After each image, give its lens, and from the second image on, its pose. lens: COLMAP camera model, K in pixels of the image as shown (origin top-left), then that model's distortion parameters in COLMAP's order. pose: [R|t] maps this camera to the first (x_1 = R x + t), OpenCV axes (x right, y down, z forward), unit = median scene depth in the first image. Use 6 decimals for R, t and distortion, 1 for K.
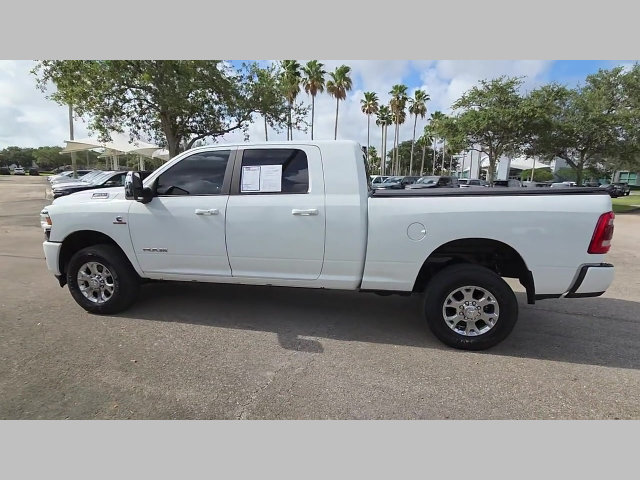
lens RADIAL K [[329.6, 0, 320.4], [0, 329.6, 241.4], [0, 0, 1]] dist [0.007396, -0.002832]
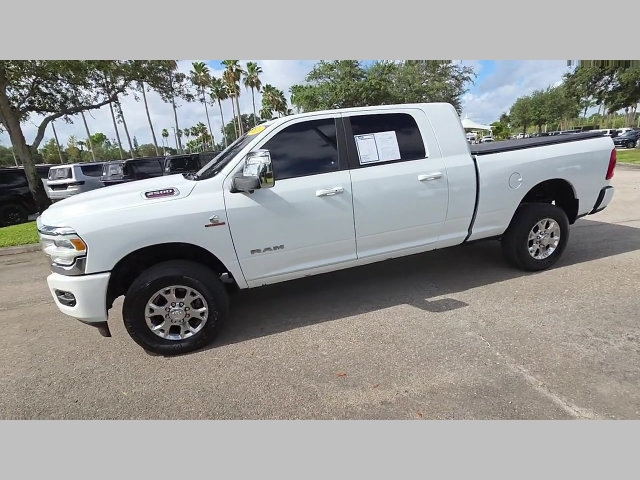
lens RADIAL K [[329.6, 0, 317.8], [0, 329.6, 241.2], [0, 0, 1]] dist [0.007396, -0.002832]
pose [[0.876176, -0.204716, 0.436357, -0.715706], [0.175319, 0.978668, 0.107112, -0.055920], [-0.448976, -0.017347, 0.893375, 0.219172]]
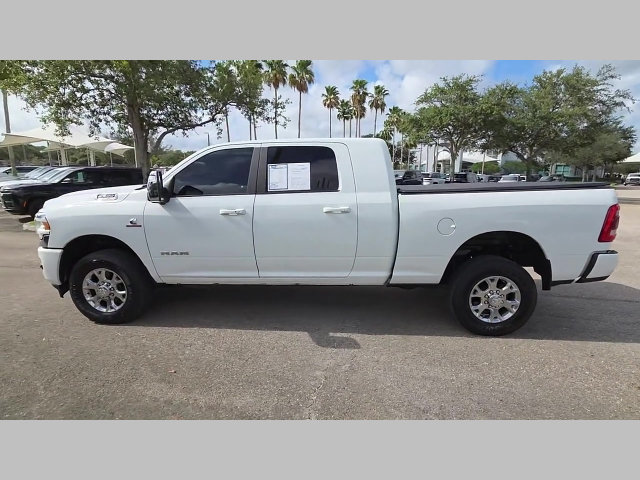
lens RADIAL K [[329.6, 0, 320.7], [0, 329.6, 240.3], [0, 0, 1]] dist [0.007396, -0.002832]
pose [[0.992210, -0.033363, 0.120028, -0.190074], [0.031601, 0.999363, 0.016555, -0.013335], [-0.120504, -0.012633, 0.992632, 0.007755]]
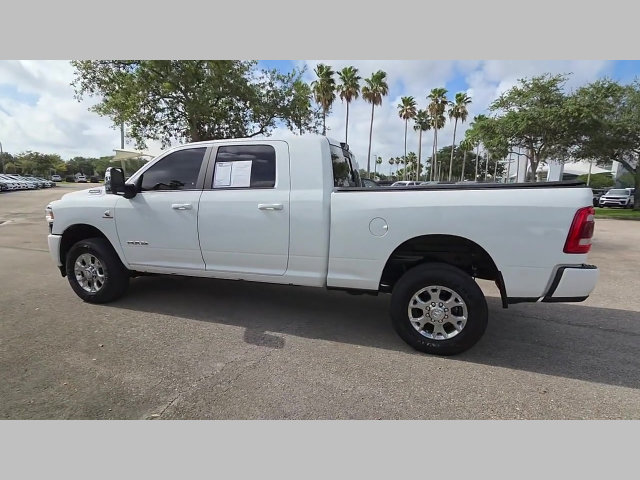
lens RADIAL K [[329.6, 0, 320.8], [0, 329.6, 244.1], [0, 0, 1]] dist [0.007396, -0.002832]
pose [[0.992972, 0.019650, -0.116707, 0.195198], [-0.021207, 0.999702, -0.012114, 0.028686], [0.116435, 0.014504, 0.993092, 0.022821]]
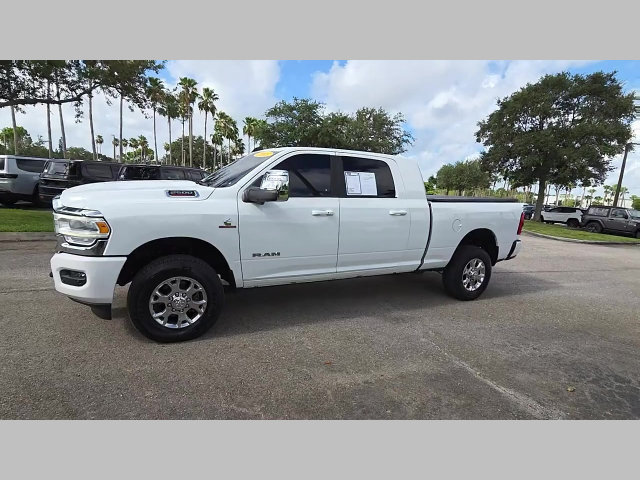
lens RADIAL K [[329.6, 0, 314.7], [0, 329.6, 240.3], [0, 0, 1]] dist [0.007396, -0.002832]
pose [[0.790072, -0.056297, 0.610423, -0.926698], [0.053348, 0.998311, 0.023022, -0.026772], [-0.610688, 0.014376, 0.791741, 0.176360]]
